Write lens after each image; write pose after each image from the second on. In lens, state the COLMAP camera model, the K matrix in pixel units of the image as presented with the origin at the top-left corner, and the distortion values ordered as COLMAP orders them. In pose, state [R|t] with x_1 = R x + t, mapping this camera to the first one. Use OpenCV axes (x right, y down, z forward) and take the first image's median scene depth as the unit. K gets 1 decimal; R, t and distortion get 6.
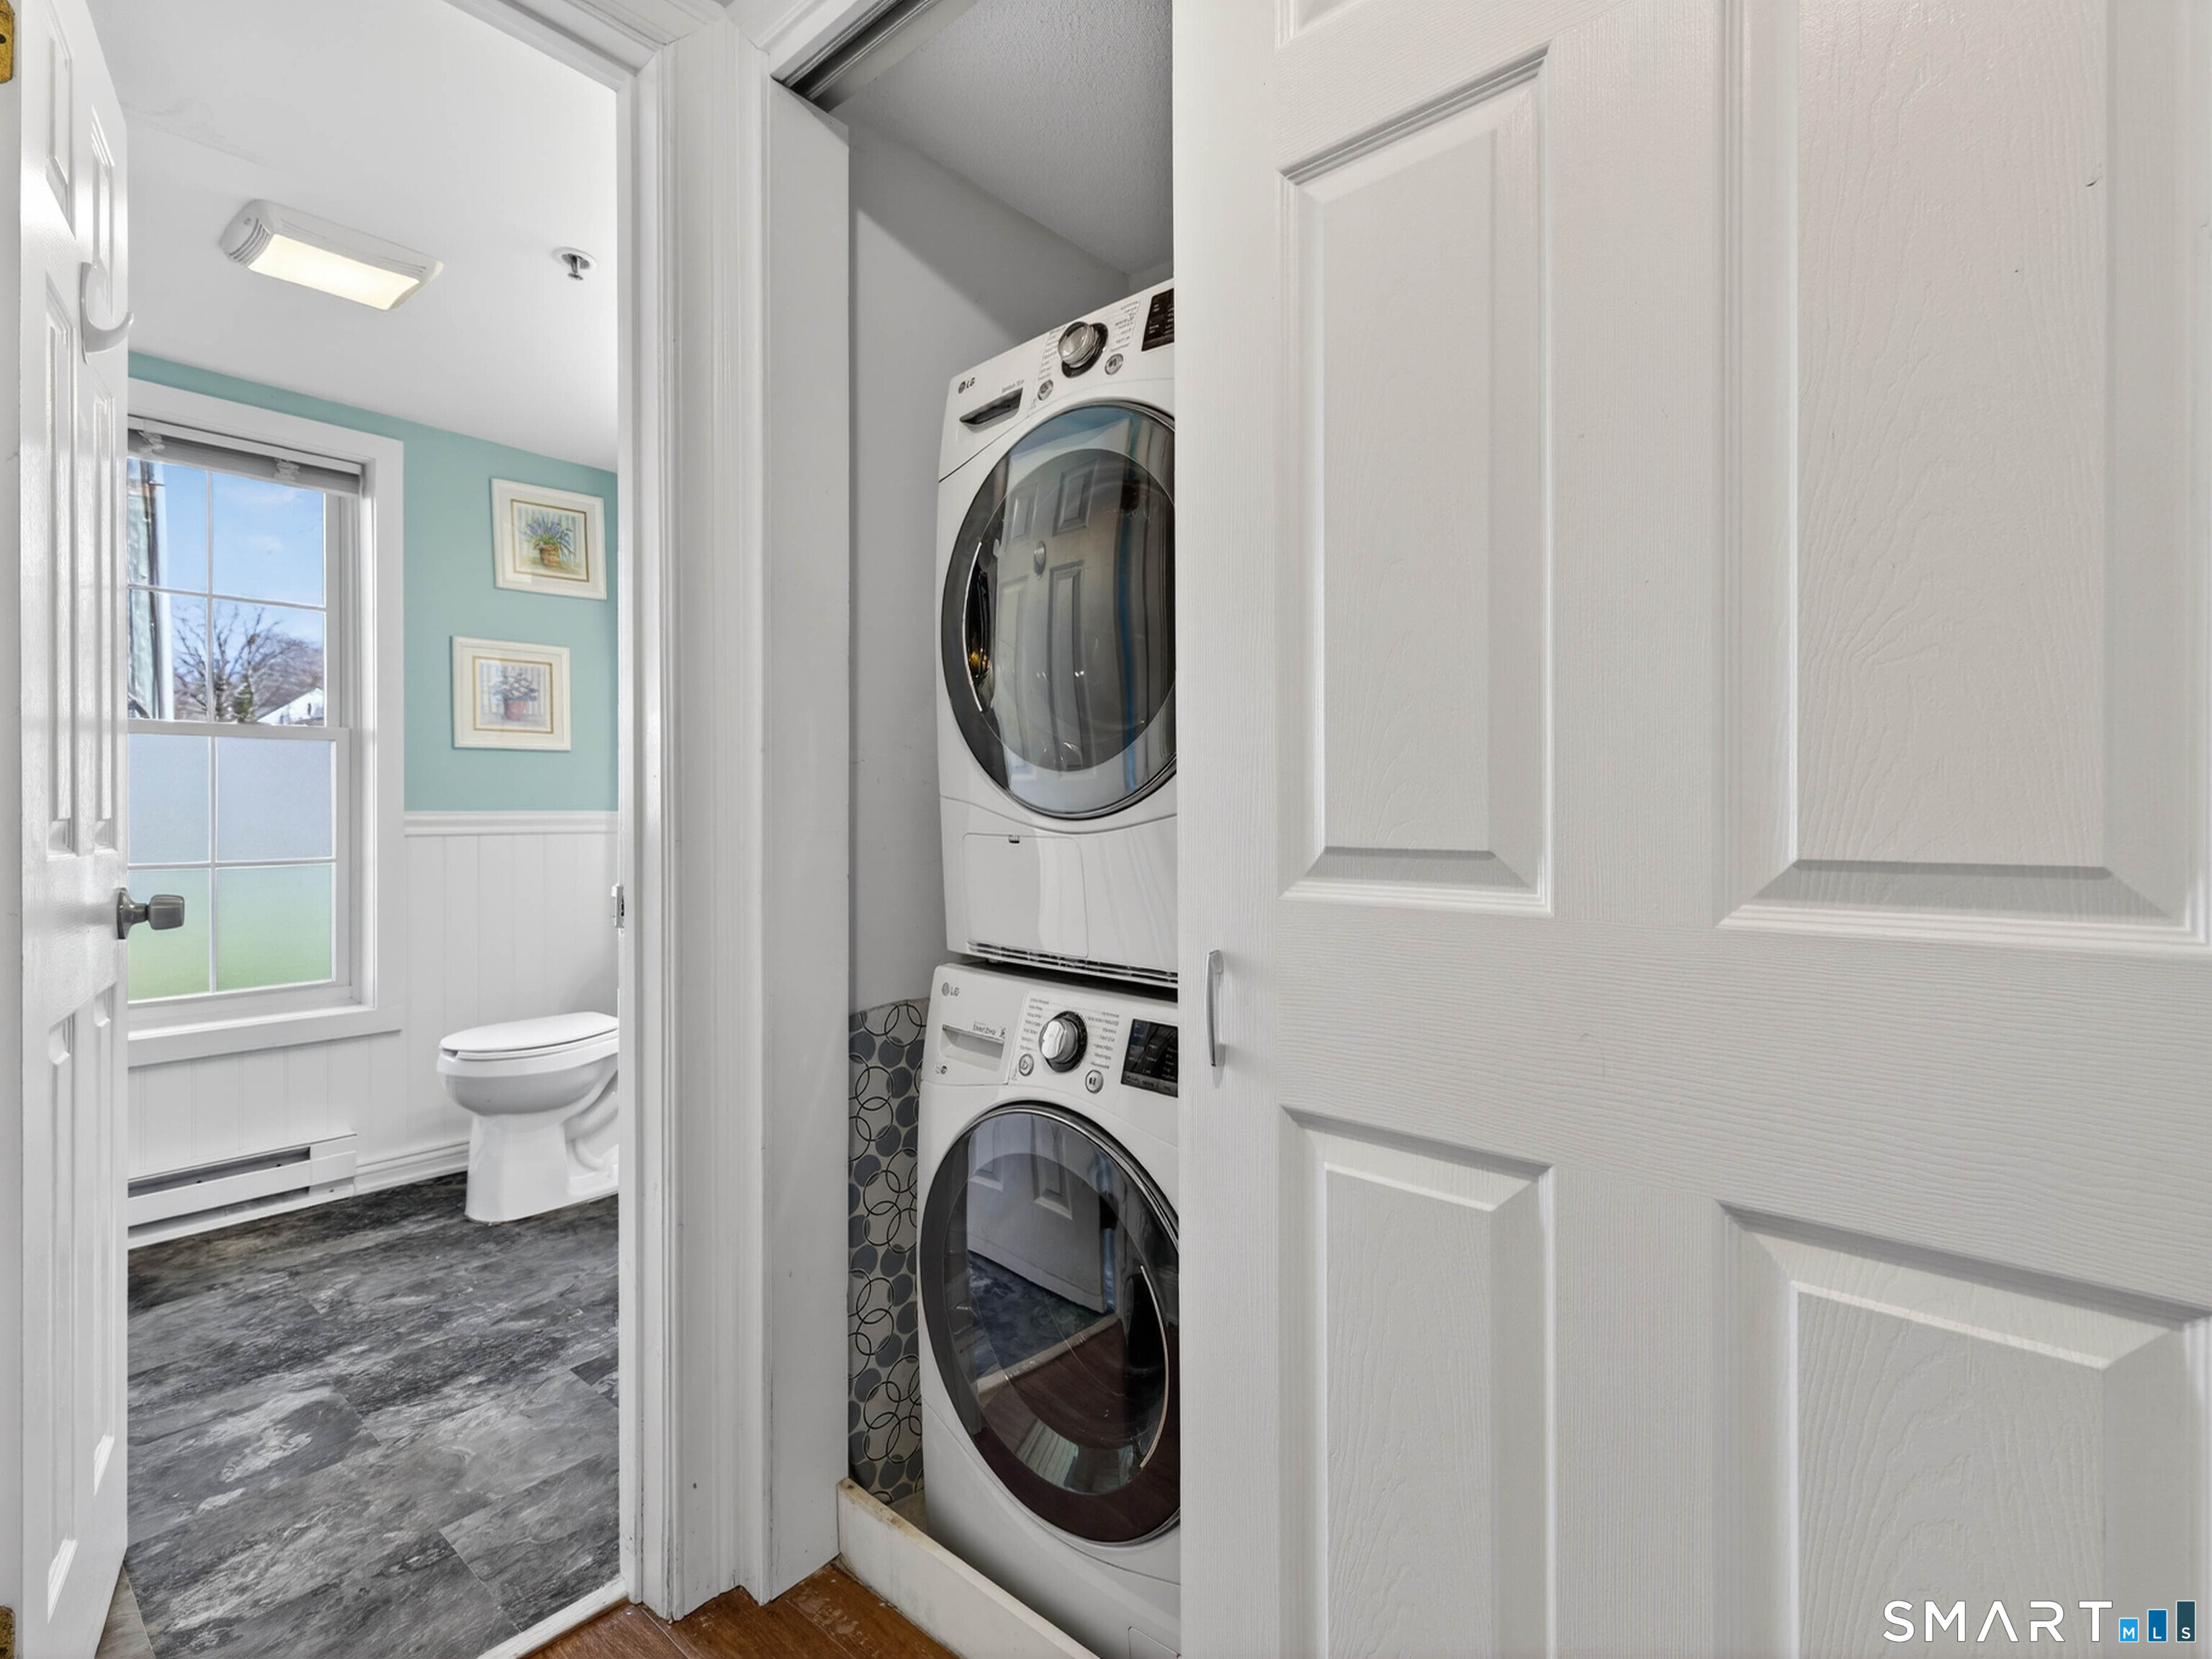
lens RADIAL K [[1060.5, 0, 1106.0], [0, 1060.5, 829.5], [0, 0, 1]] dist [0.012504, -0.001212]
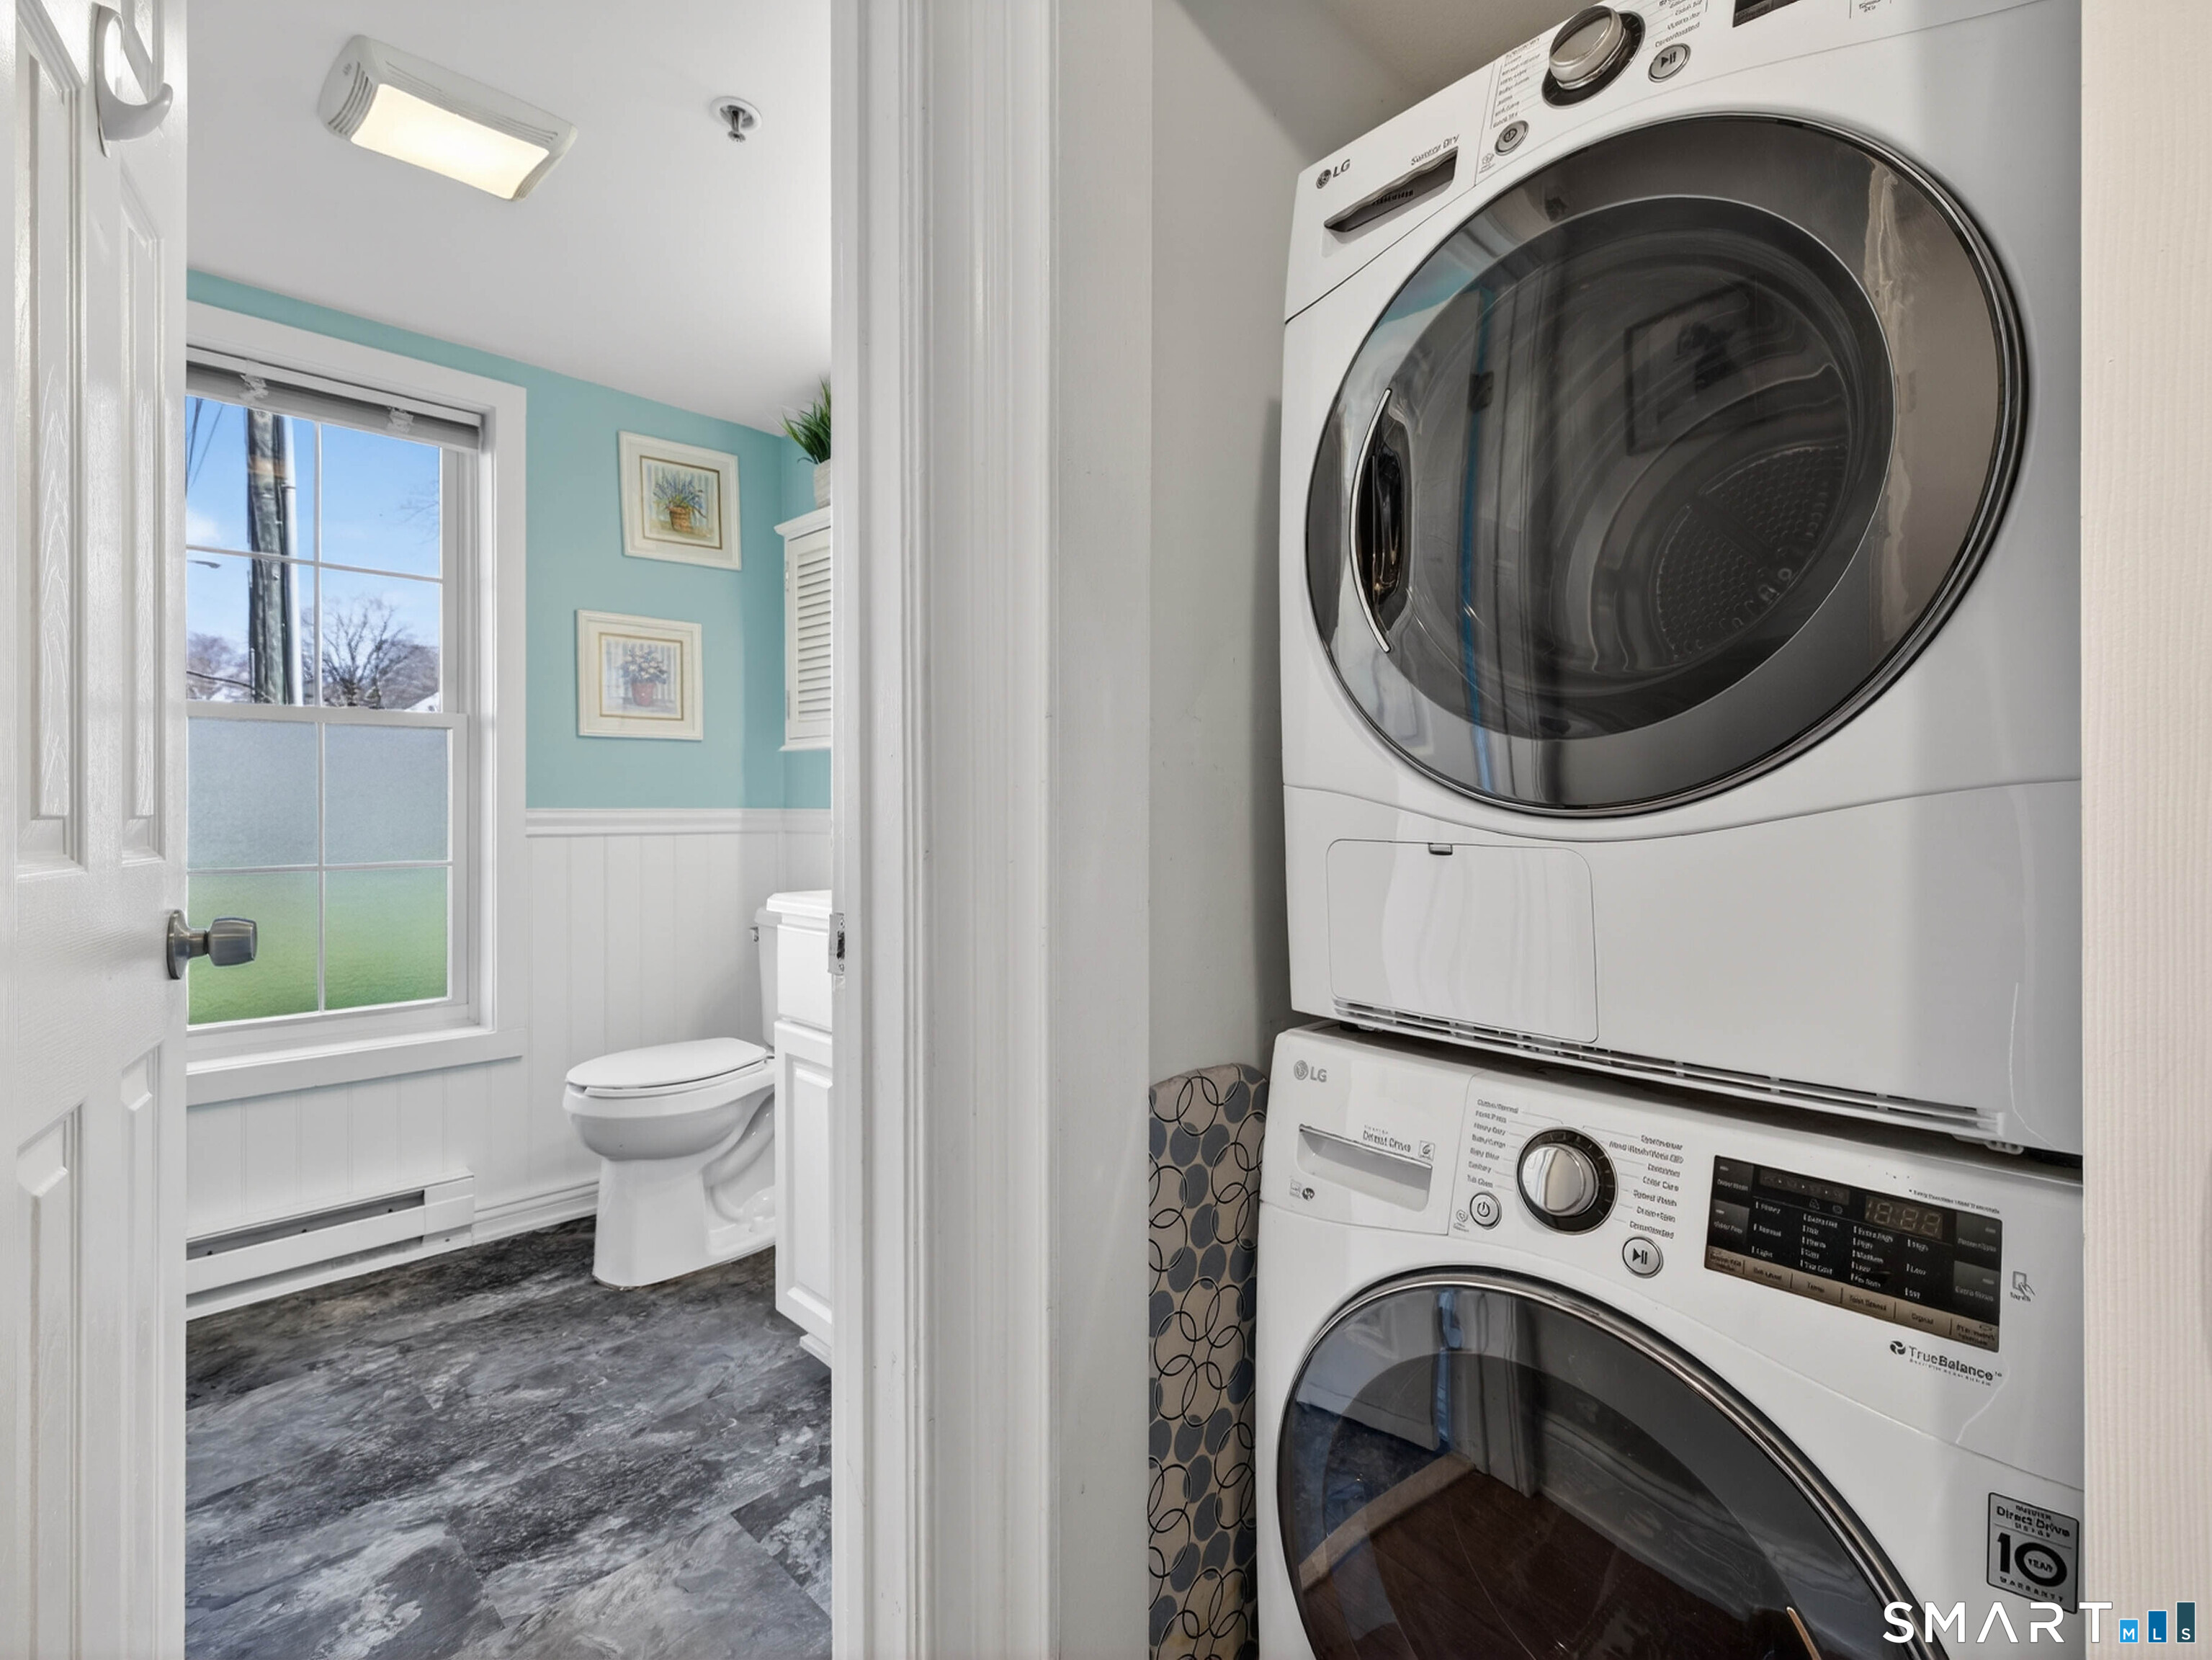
lens RADIAL K [[1058.3, 0, 1106.0], [0, 1058.3, 830.0], [0, 0, 1]] dist [0.004517, -0.000236]
pose [[0.997243, 0.002182, -0.074171, -0.140602], [-0.002057, 0.999996, 0.001764, -0.001956], [0.074174, -0.001606, 0.997244, 0.199239]]
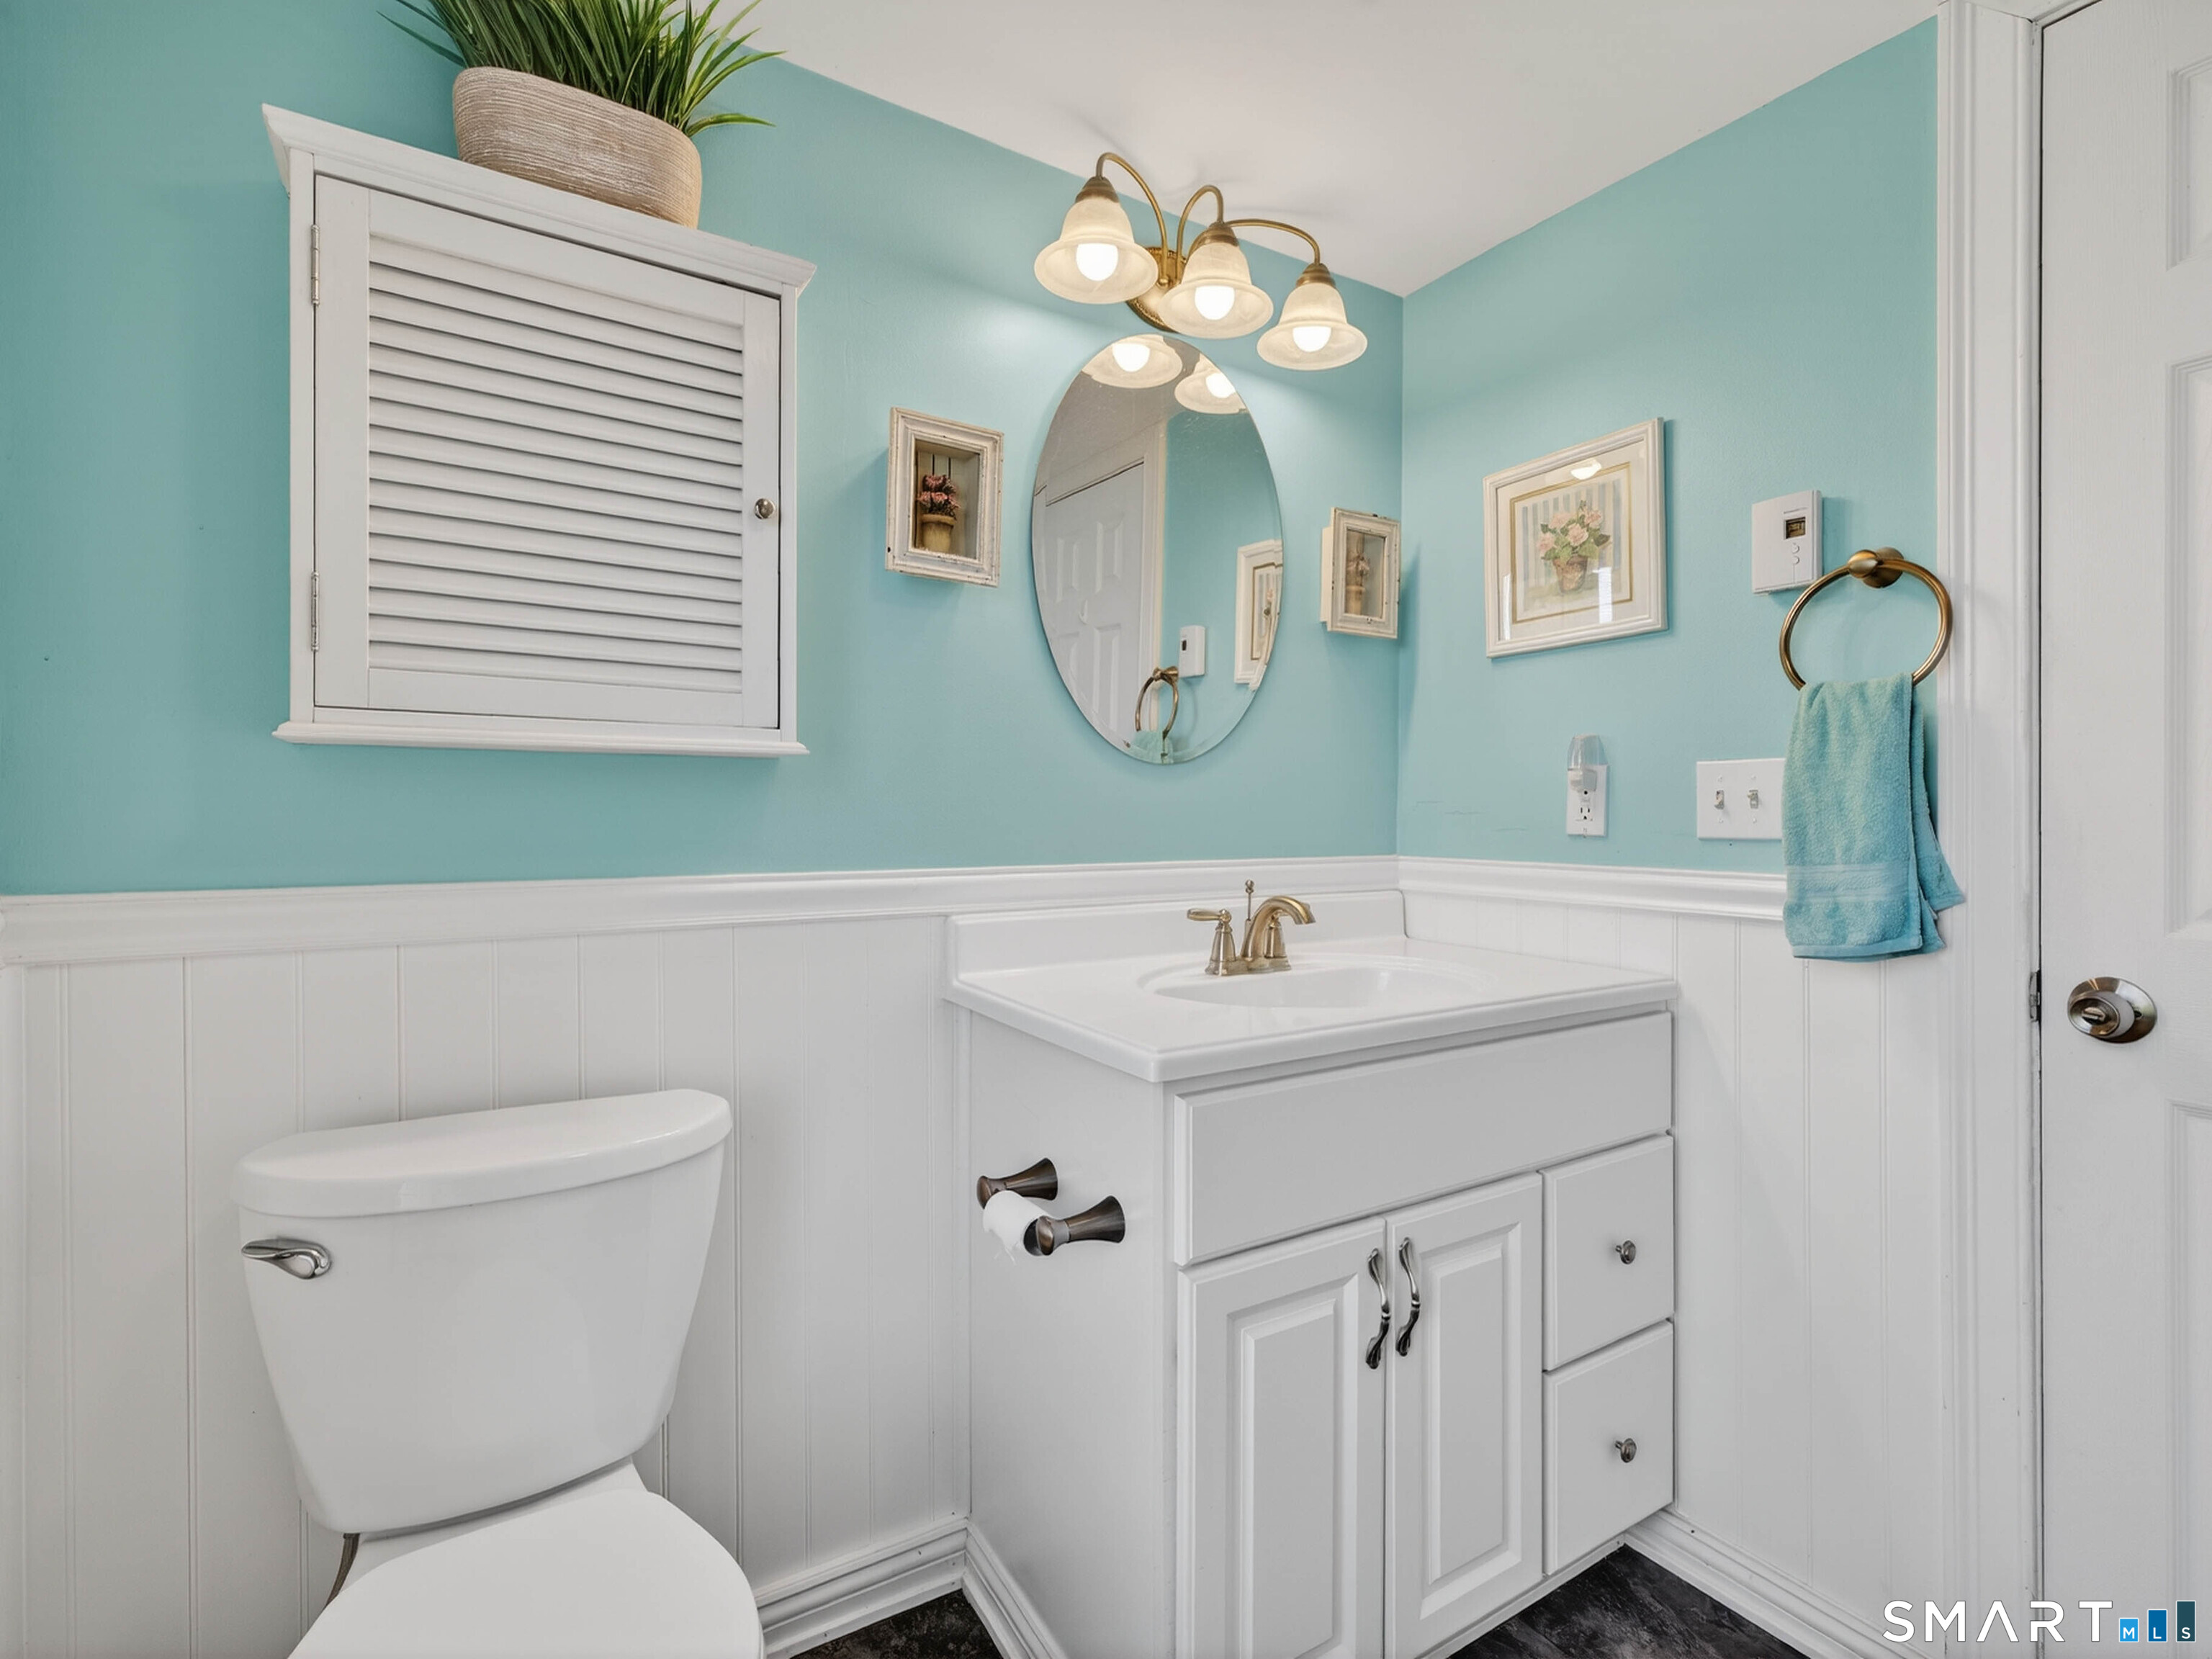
lens RADIAL K [[1048.2, 0, 1094.5], [0, 1048.2, 842.0], [0, 0, 1]] dist [0.009579, -0.000544]
pose [[0.298353, -0.025156, 0.954124, -0.900587], [0.014867, 0.999654, 0.021708, -0.048006], [-0.954340, 0.007708, 0.298624, 0.905936]]
